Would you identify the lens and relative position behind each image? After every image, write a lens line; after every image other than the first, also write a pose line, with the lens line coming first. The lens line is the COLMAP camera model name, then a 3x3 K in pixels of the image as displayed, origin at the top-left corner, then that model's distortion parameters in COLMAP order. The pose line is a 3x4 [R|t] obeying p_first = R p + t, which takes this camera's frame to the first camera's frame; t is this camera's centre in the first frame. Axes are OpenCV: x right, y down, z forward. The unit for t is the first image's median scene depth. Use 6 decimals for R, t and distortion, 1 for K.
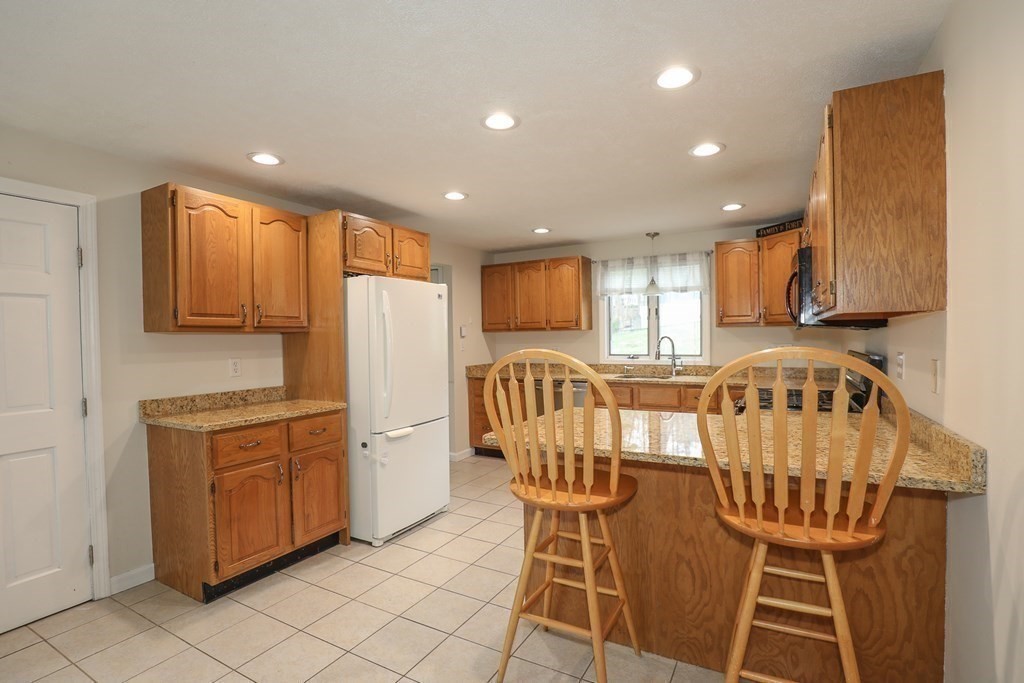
lens RADIAL K [[478.3, 0, 492.0], [0, 478.3, 344.5], [0, 0, 1]] dist [-0.032532, 0.006636]
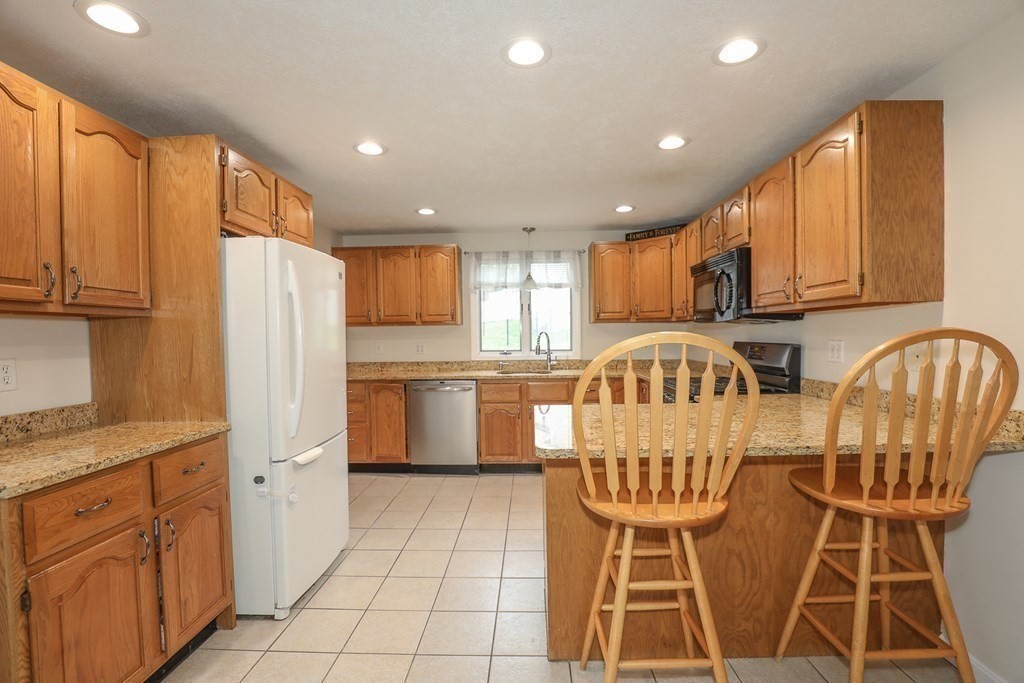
lens RADIAL K [[478.3, 0, 517.6], [0, 478.3, 345.9], [0, 0, 1]] dist [-0.032532, 0.006636]
pose [[0.881551, -0.007222, 0.472033, -0.260498], [0.005657, 0.999973, 0.004734, 0.013805], [-0.472055, -0.001503, 0.881568, 0.210936]]
